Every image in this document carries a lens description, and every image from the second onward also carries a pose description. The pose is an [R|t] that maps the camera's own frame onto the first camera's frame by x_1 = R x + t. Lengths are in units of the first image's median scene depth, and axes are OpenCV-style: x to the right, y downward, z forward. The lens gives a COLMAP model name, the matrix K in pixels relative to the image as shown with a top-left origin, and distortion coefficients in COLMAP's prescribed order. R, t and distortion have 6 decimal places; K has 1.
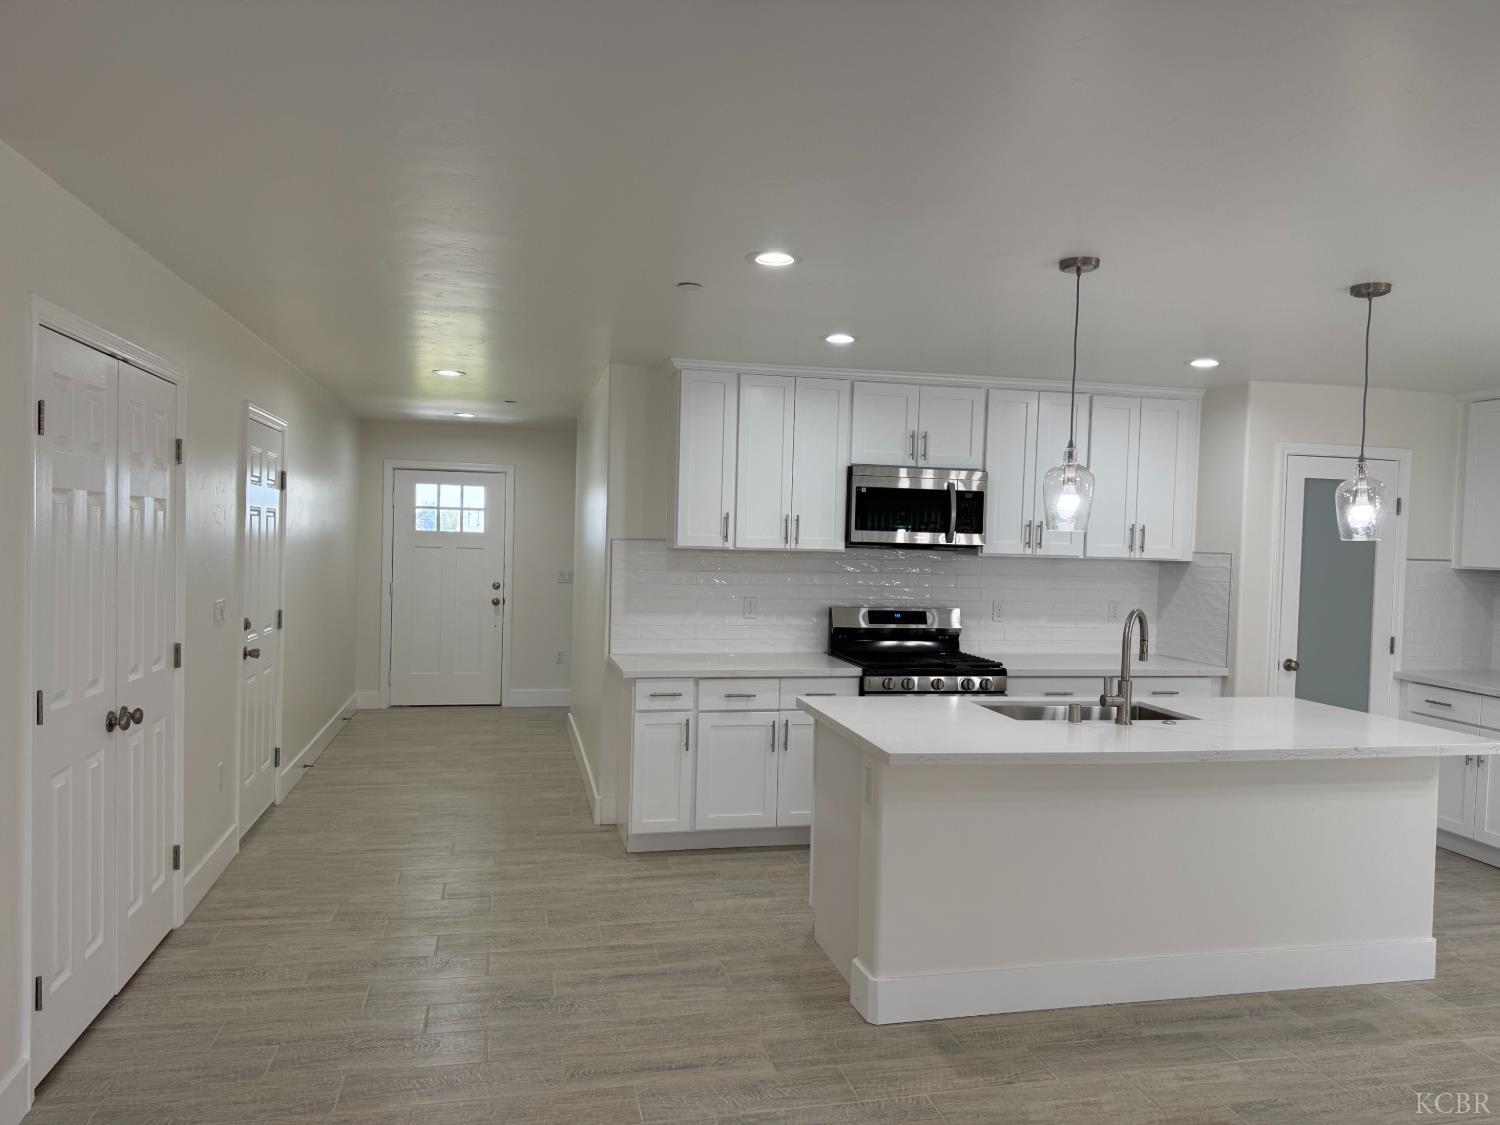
lens RADIAL K [[1052.0, 0, 750.0], [0, 1052.0, 562.5], [0, 0, 1]] dist [0.053955, -0.063651]
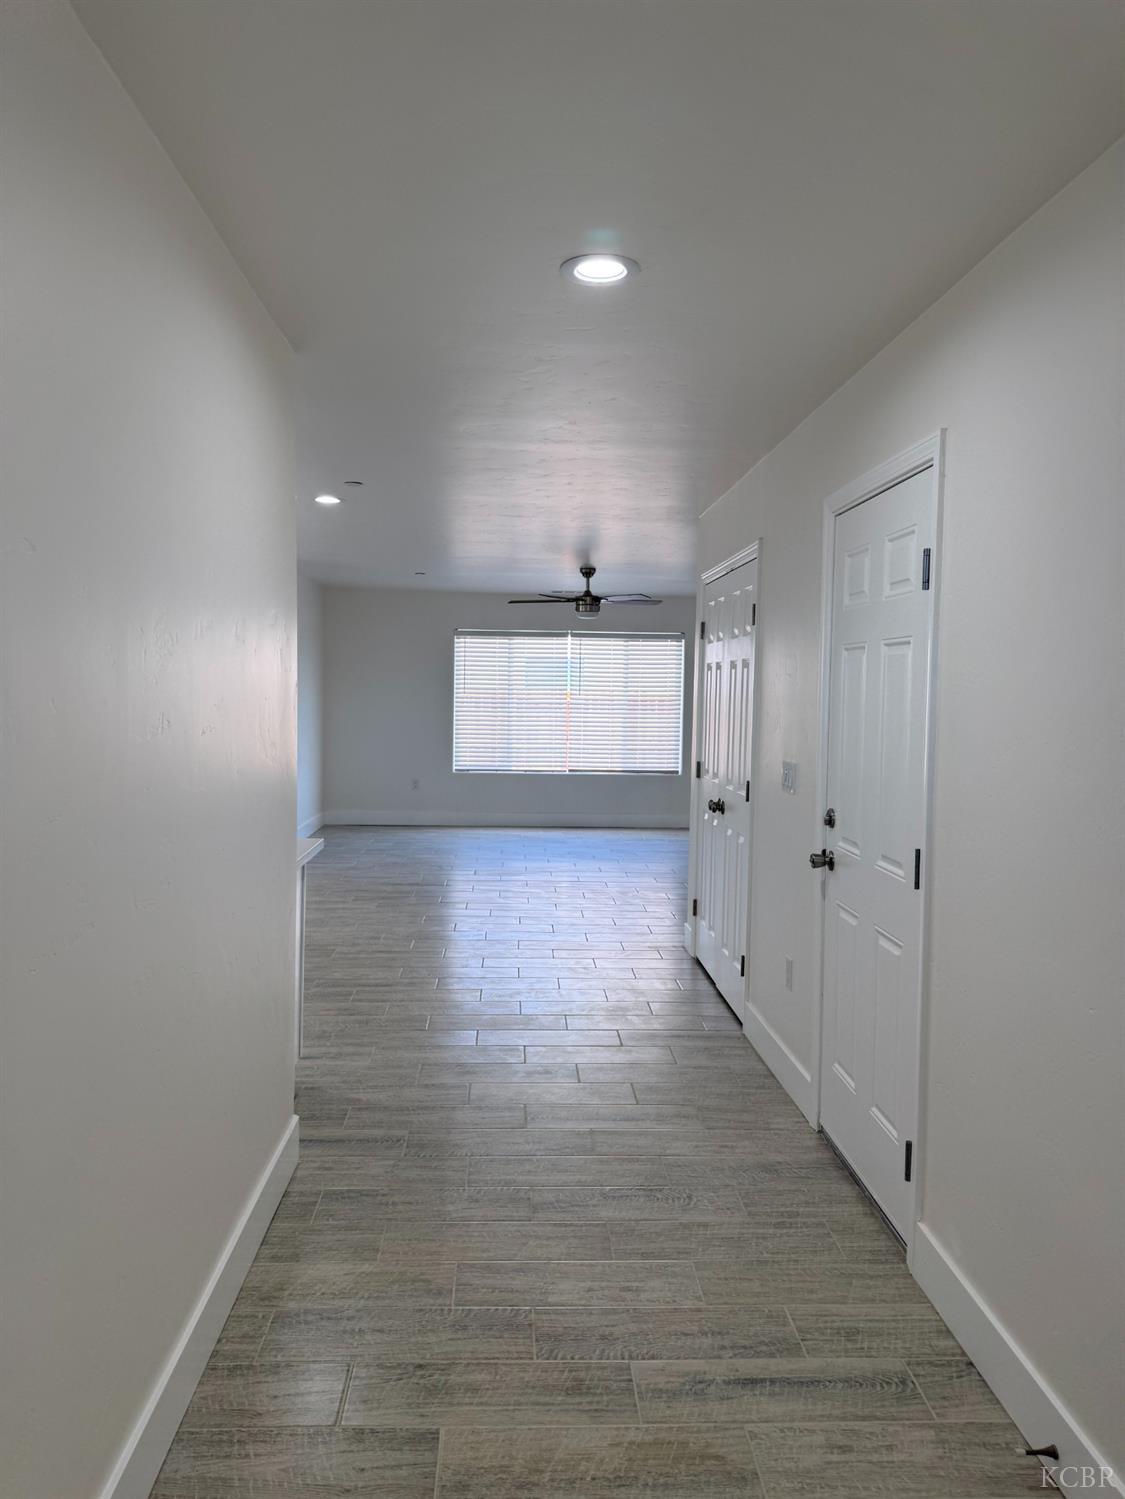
lens RADIAL K [[1051.3, 0, 562.5], [0, 1051.3, 749.5], [0, 0, 1]] dist [0.053955, -0.063651]
pose [[-0.983597, -0.053135, 0.172375, -0.443606], [-0.038040, 0.995240, 0.089725, -0.042124], [-0.176322, 0.081696, -0.980936, 1.788685]]
